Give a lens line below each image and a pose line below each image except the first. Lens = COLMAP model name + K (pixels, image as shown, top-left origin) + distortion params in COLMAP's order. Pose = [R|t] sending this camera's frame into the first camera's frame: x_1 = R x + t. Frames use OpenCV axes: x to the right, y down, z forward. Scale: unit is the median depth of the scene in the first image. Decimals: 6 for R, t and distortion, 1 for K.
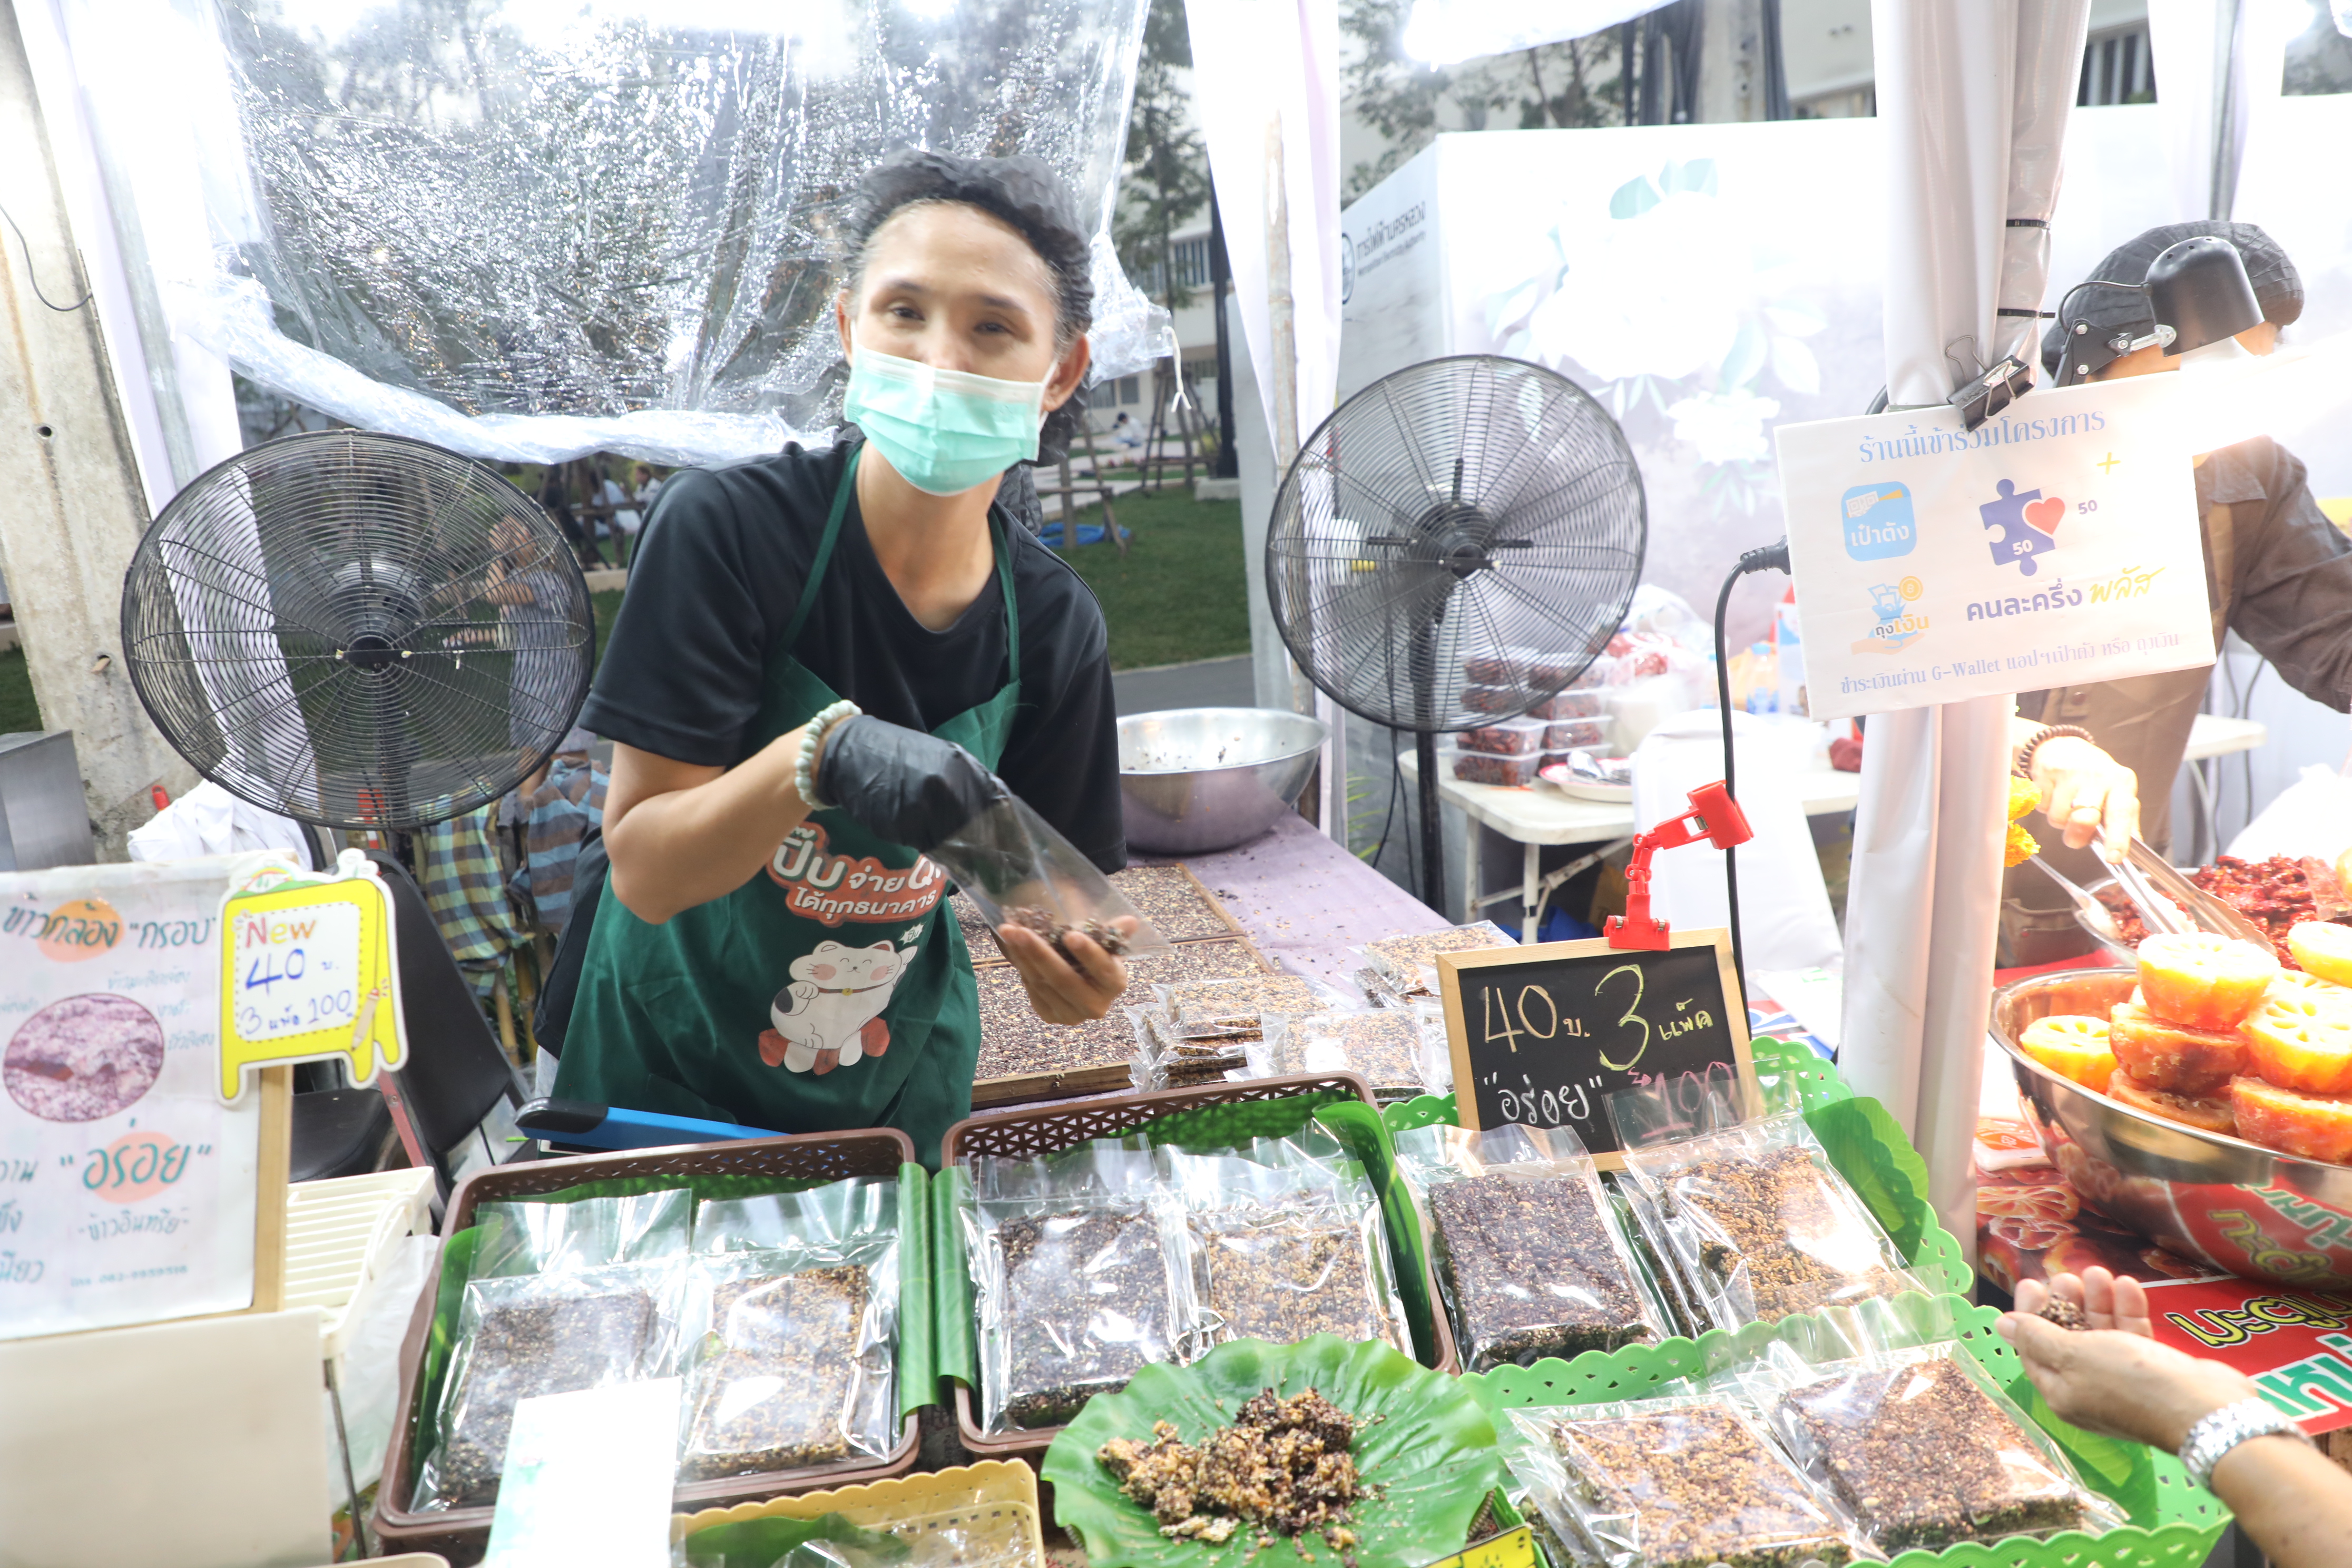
lens RADIAL K [[1595.0, 0, 1176.0], [0, 1595.0, 784.0], [0, 0, 1]] dist [0.000014, 0.005367]
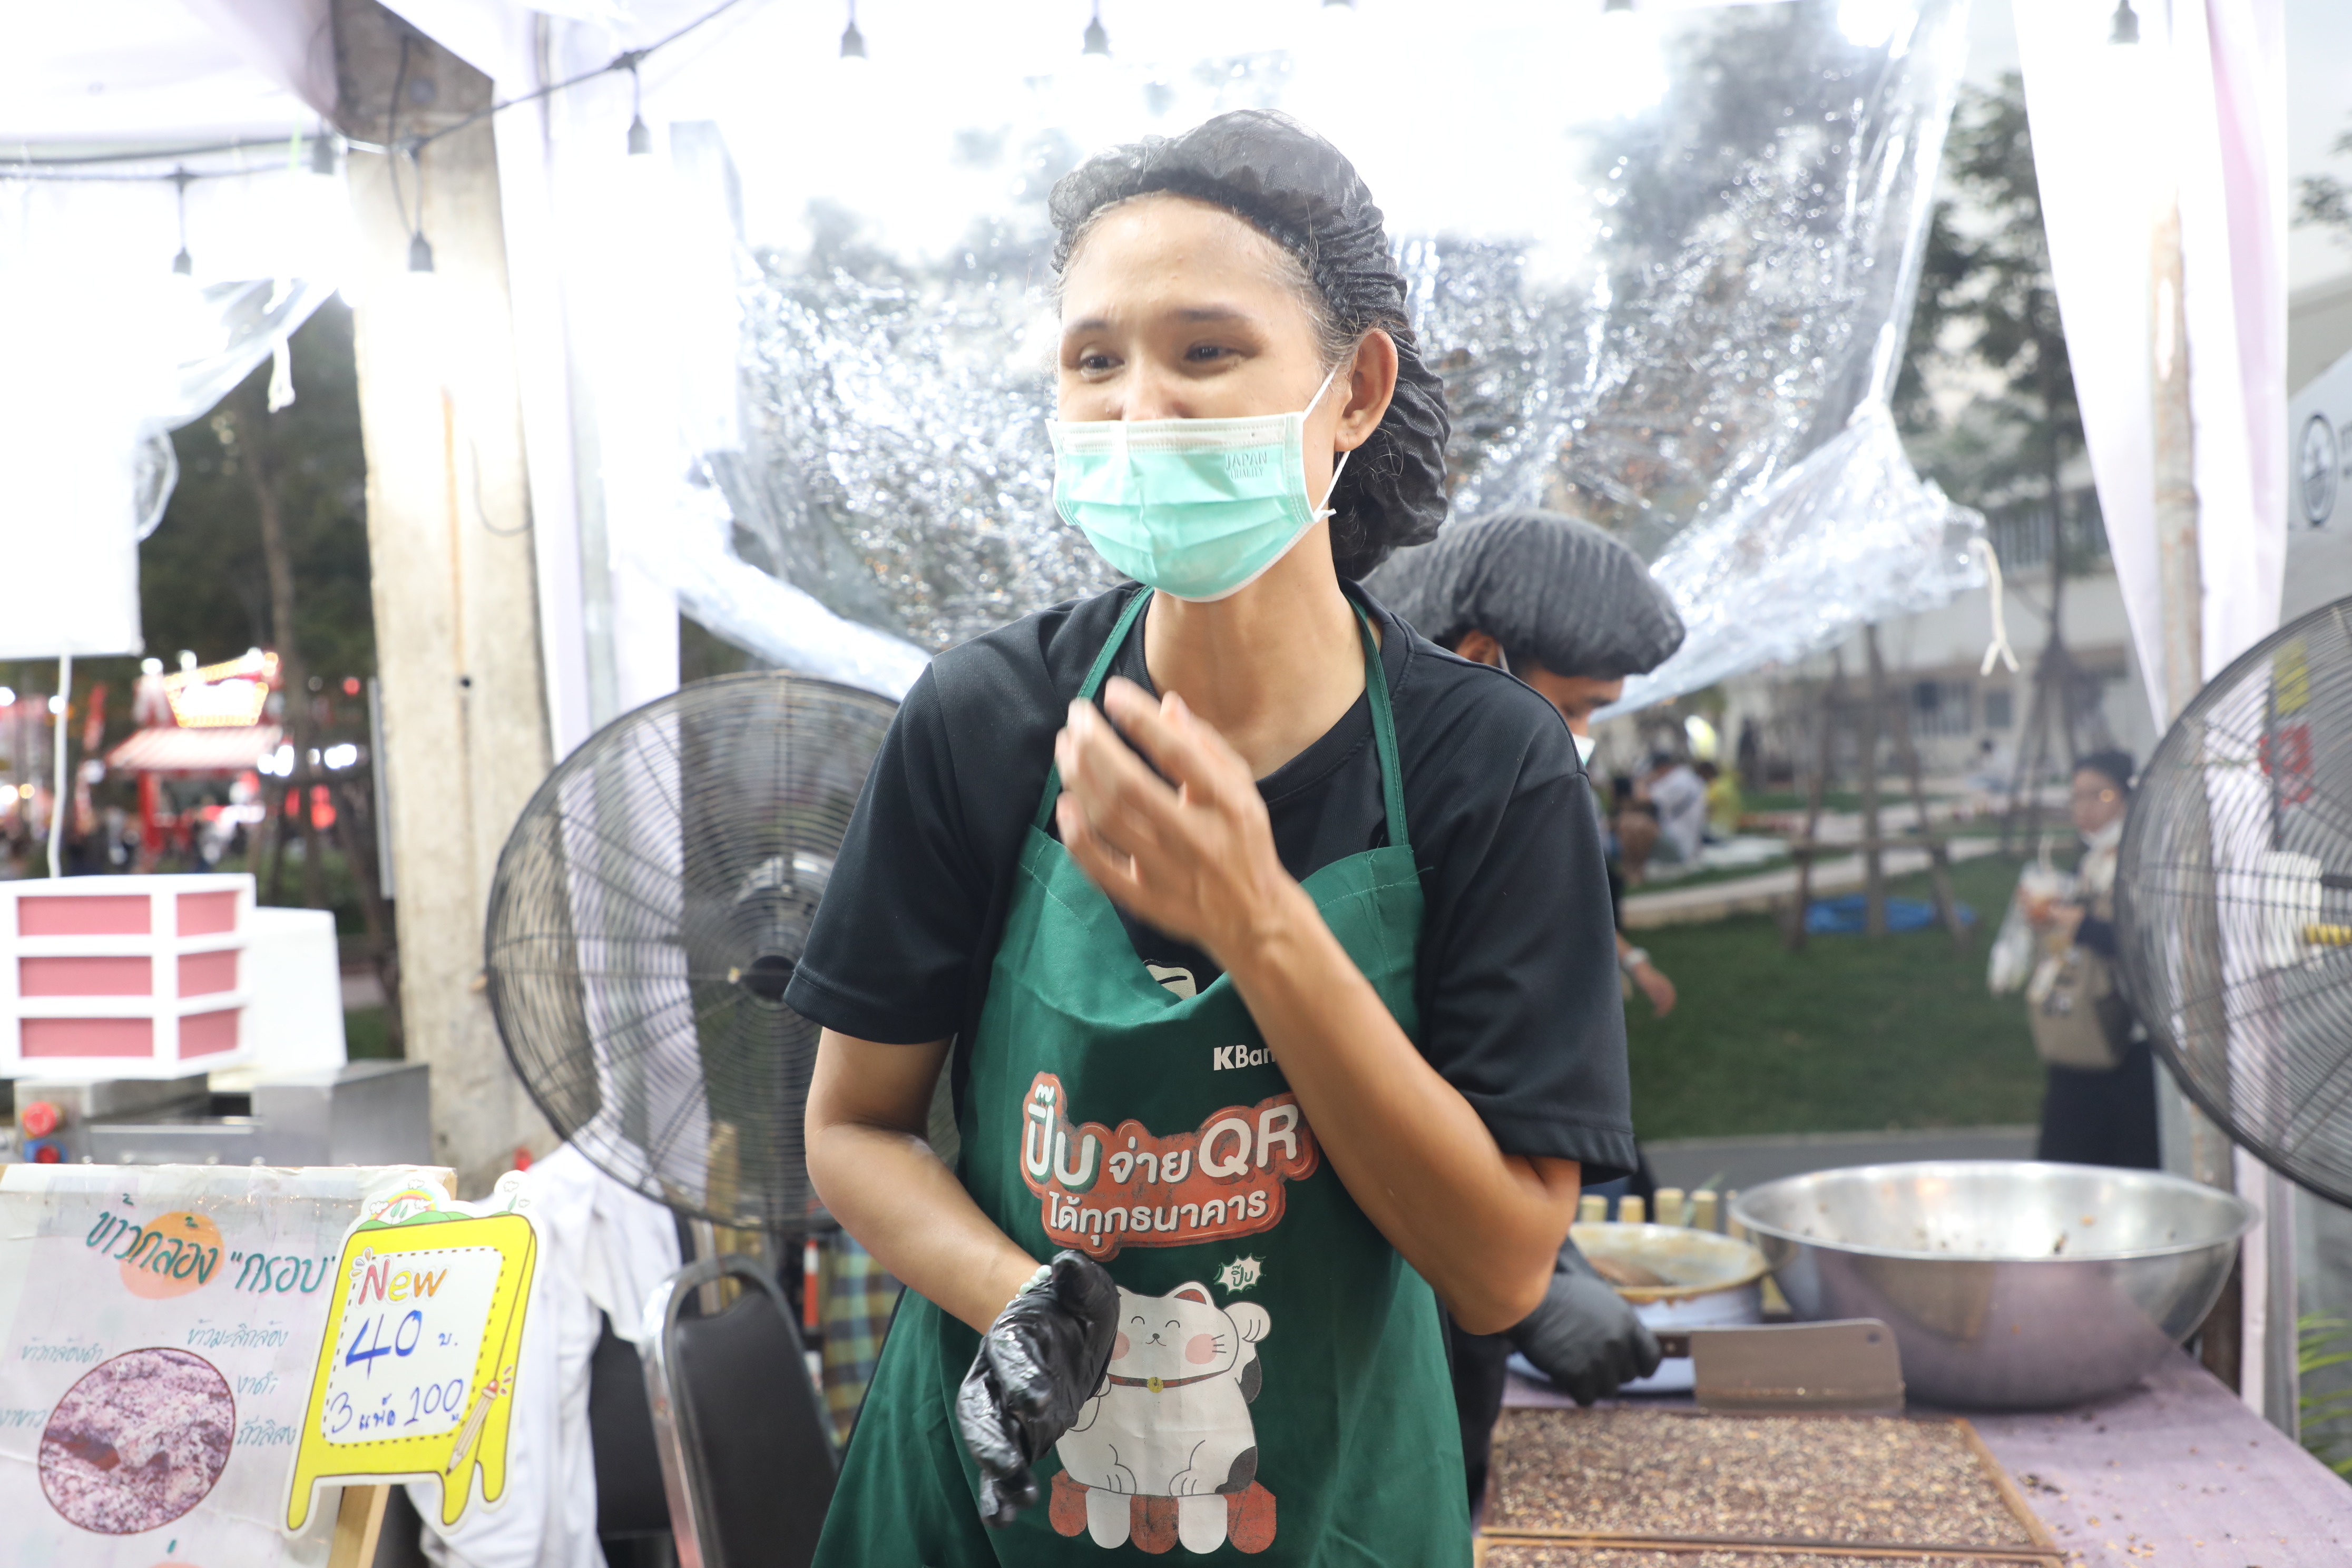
lens RADIAL K [[2352.7, 0, 1176.0], [0, 2352.7, 784.0], [0, 0, 1]] dist [0.063348, -0.119257]
pose [[0.932066, 0.022528, -0.361588, 0.076889], [-0.099634, 0.975519, -0.196049, 0.039253], [0.348319, 0.218757, 0.911493, 0.122520]]
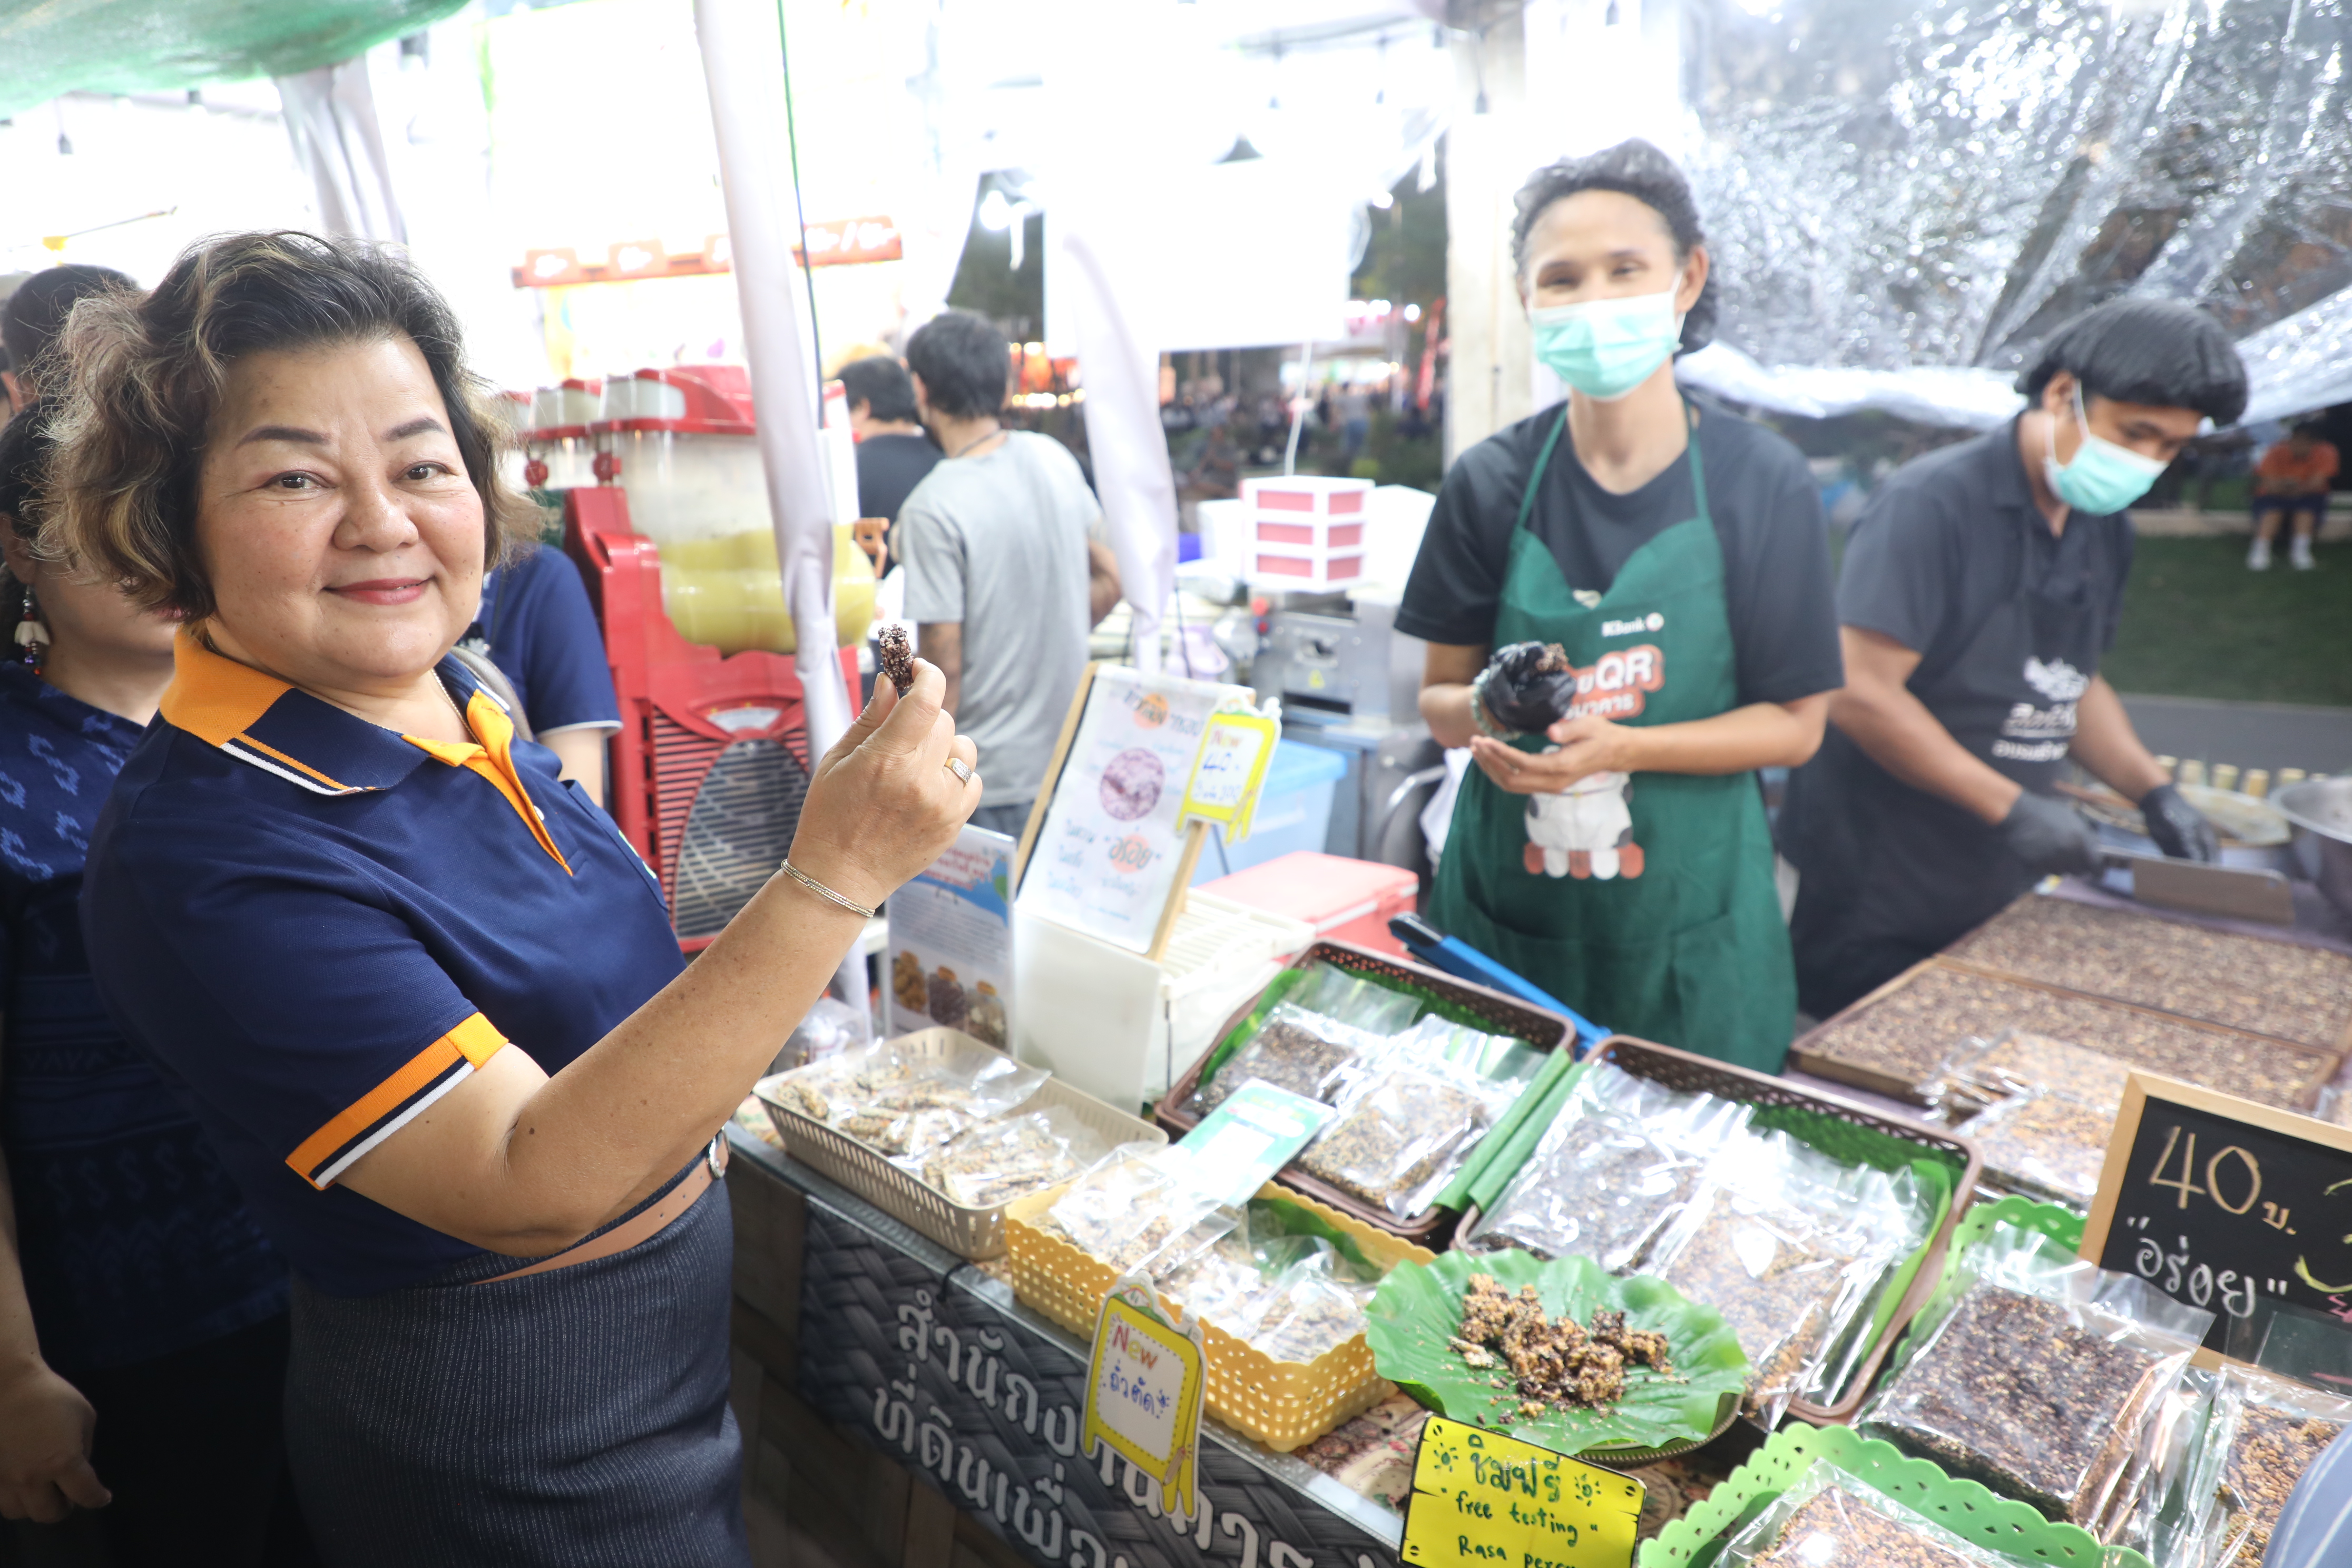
lens RADIAL K [[1676.9, 0, 1176.0], [0, 1676.9, 784.0], [0, 0, 1]] dist [0.002319, 0.008041]
pose [[0.548310, 0.243744, -0.799966, 0.590770], [-0.196433, 0.967357, 0.160108, -0.095376], [0.812878, 0.069351, 0.578291, 0.006108]]
